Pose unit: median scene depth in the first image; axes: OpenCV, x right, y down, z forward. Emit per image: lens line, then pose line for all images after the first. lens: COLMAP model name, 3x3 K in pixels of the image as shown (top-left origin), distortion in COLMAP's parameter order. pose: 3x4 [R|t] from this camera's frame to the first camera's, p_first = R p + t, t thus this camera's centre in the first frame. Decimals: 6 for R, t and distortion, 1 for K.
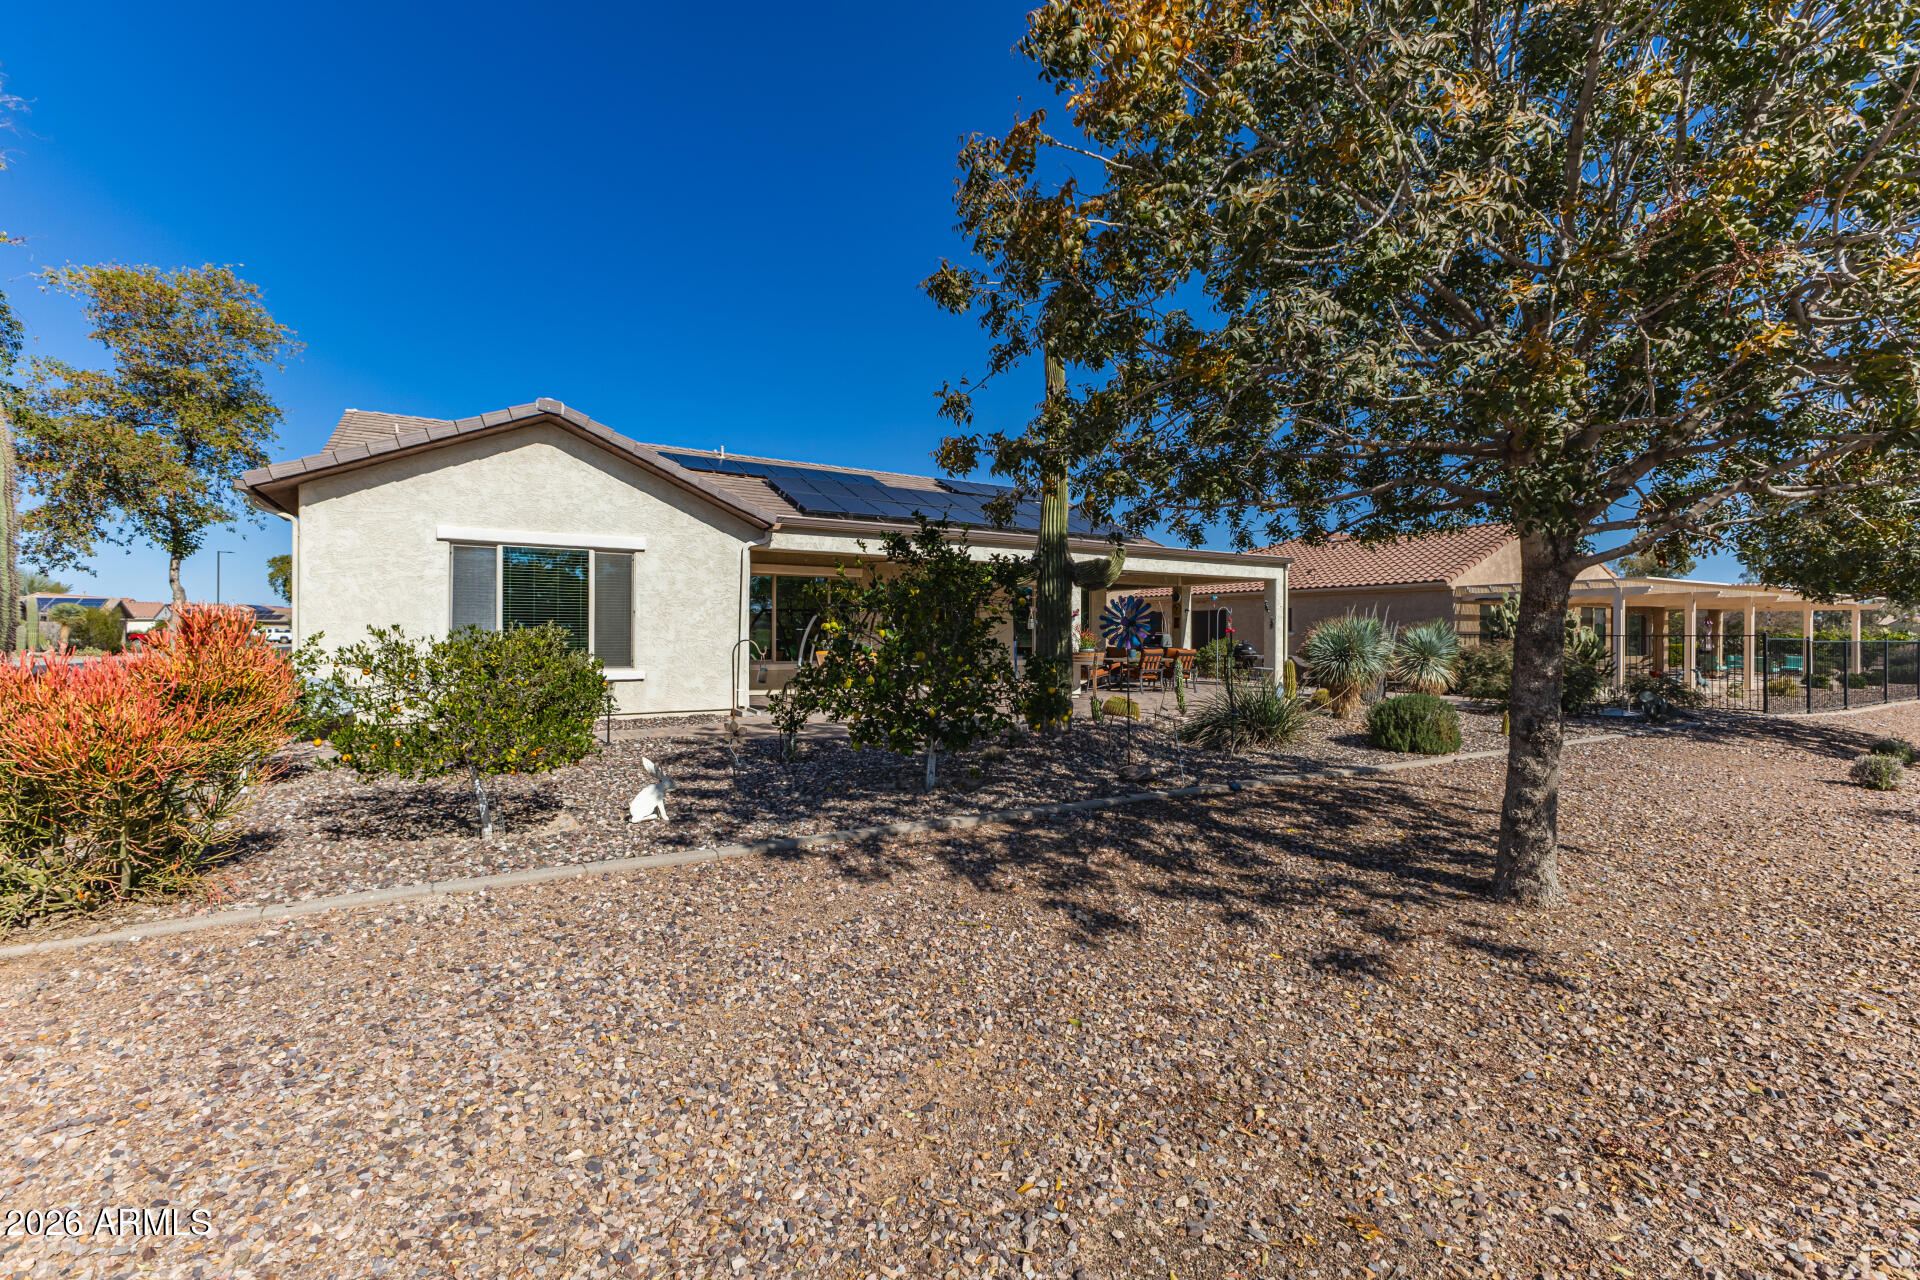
lens RADIAL K [[837.1, 0, 959.7], [0, 837.1, 637.4], [0, 0, 1]] dist [-0.000706, -0.000009]
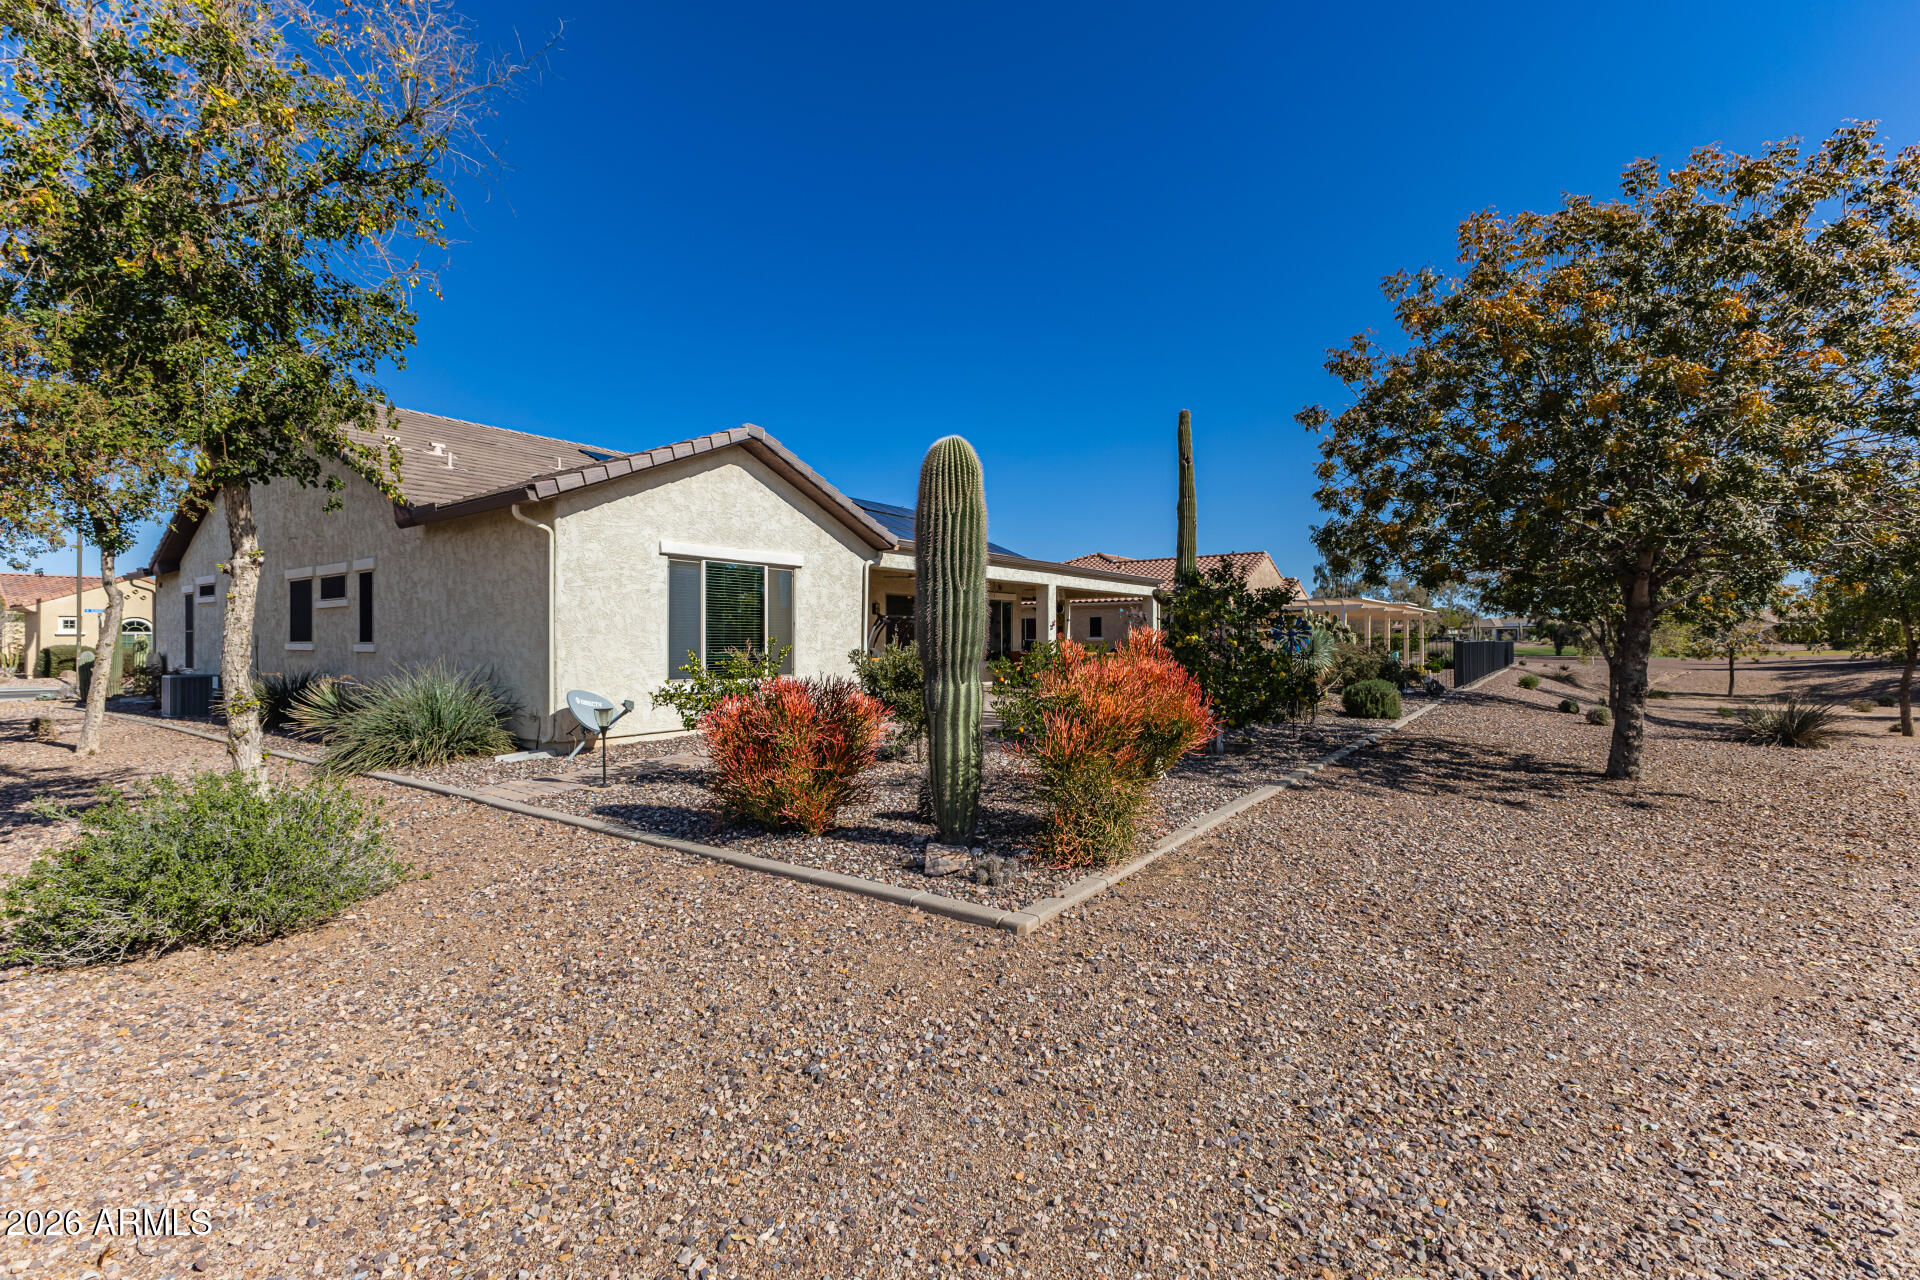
lens RADIAL K [[837.1, 0, 961.3], [0, 837.1, 640.4], [0, 0, 1]] dist [-0.000706, -0.000009]
pose [[0.928552, -0.008090, 0.371115, -0.623140], [0.009368, 0.999955, -0.001640, -0.005005], [-0.371085, 0.004999, 0.928586, -0.086740]]
